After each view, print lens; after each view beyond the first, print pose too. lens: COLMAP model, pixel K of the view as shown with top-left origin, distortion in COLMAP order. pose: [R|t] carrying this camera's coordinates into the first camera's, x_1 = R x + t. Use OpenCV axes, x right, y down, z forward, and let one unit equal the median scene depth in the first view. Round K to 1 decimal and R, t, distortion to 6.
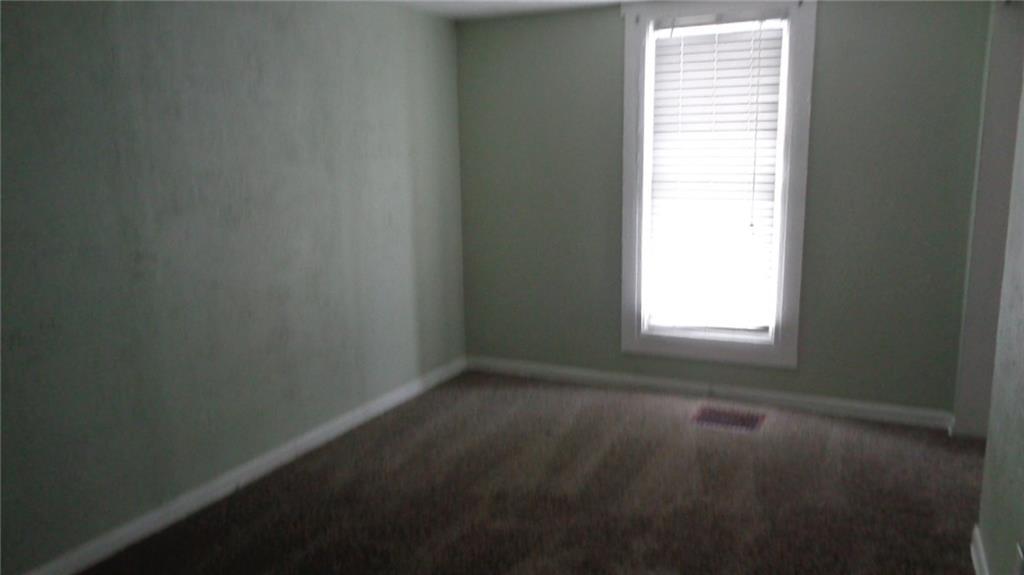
lens RADIAL K [[773.6, 0, 512.0], [0, 773.6, 287.5], [0, 0, 1]] dist [0.005065, -0.006654]
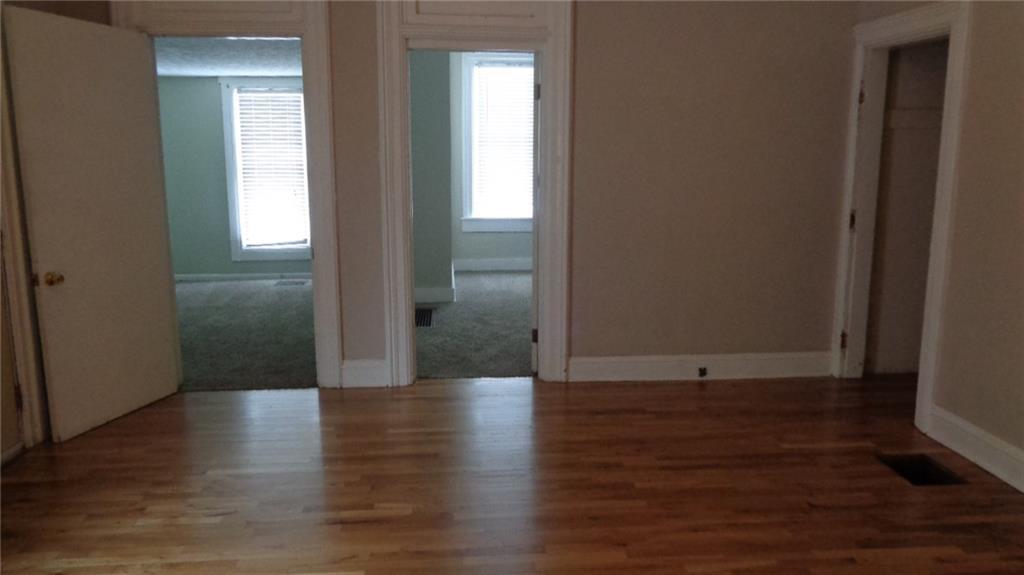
lens RADIAL K [[773.6, 0, 512.0], [0, 773.6, 287.5], [0, 0, 1]] dist [0.005065, -0.006654]
pose [[0.856699, -0.074070, 0.510470, -0.256617], [0.078384, 0.996837, 0.013095, 0.189967], [-0.509826, 0.028795, 0.859796, -1.023053]]
